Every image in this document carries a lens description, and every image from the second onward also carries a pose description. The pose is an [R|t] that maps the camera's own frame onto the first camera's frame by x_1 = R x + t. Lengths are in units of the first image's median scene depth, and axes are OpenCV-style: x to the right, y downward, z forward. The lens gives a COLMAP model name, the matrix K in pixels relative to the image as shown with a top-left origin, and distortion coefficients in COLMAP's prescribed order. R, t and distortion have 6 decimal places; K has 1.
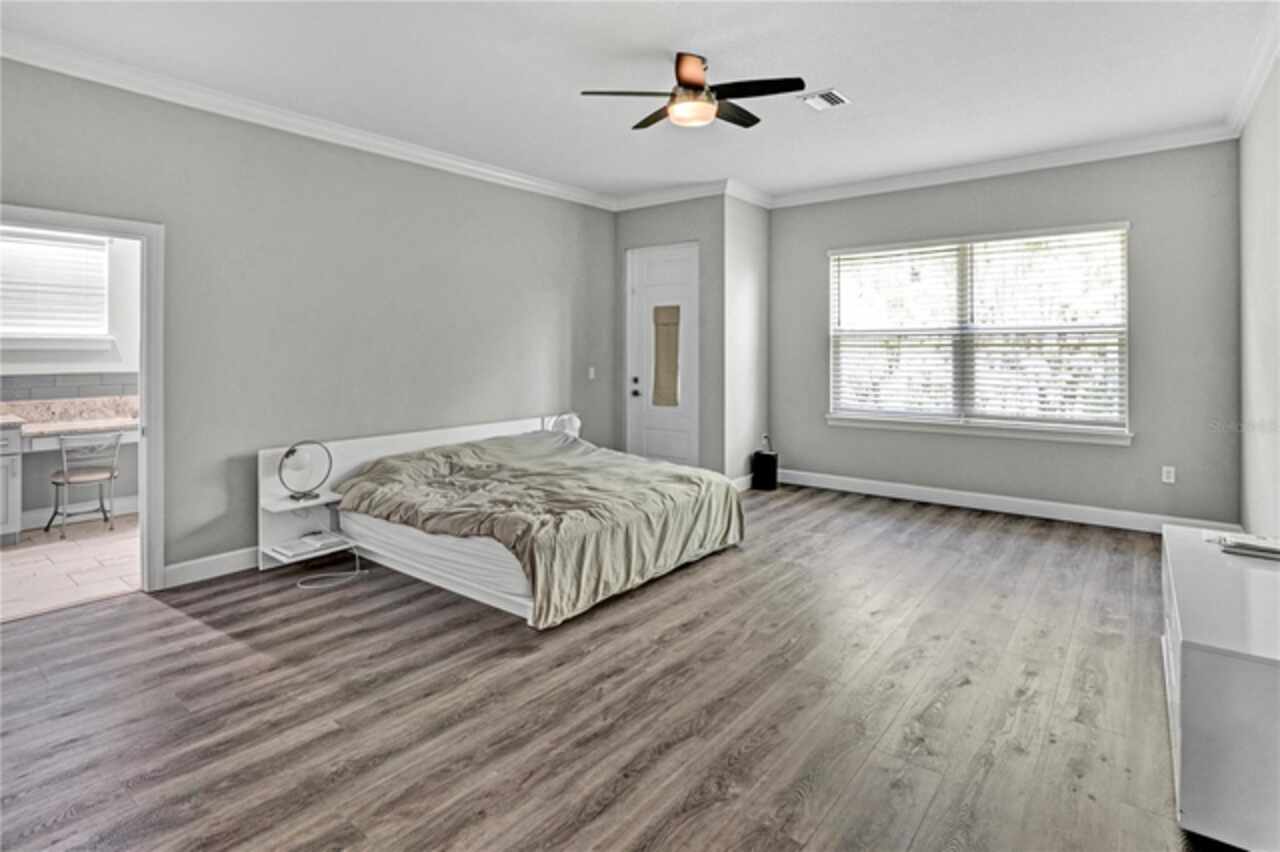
lens RADIAL K [[648.2, 0, 630.9], [0, 648.2, 353.3], [0, 0, 1]] dist [-0.017133, -0.000805]
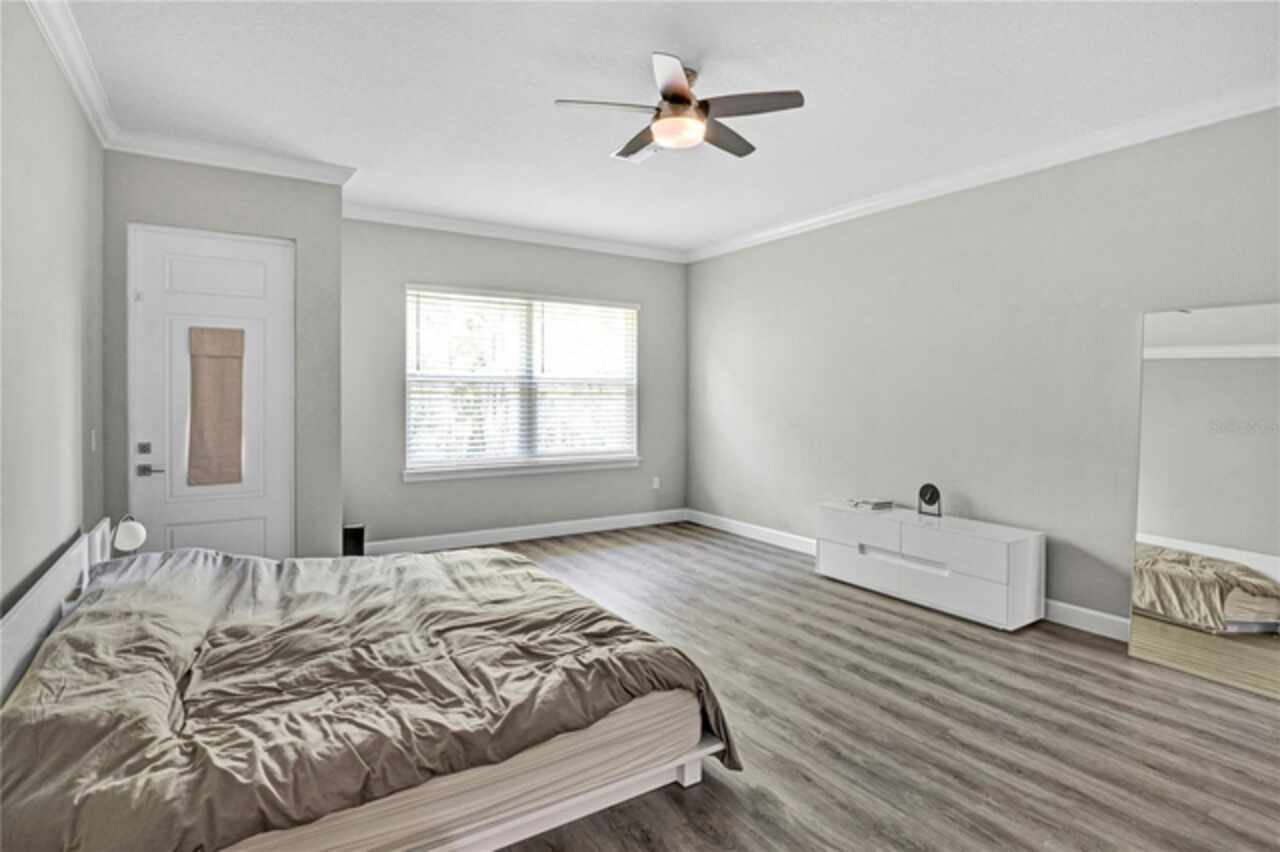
lens RADIAL K [[648.2, 0, 638.3], [0, 648.2, 416.3], [0, 0, 1]] dist [-0.017133, -0.000805]
pose [[0.328968, -0.026761, 0.943962, -0.440932], [0.001709, 0.999614, 0.027743, -0.002975], [-0.944340, -0.007514, 0.328886, 0.434093]]
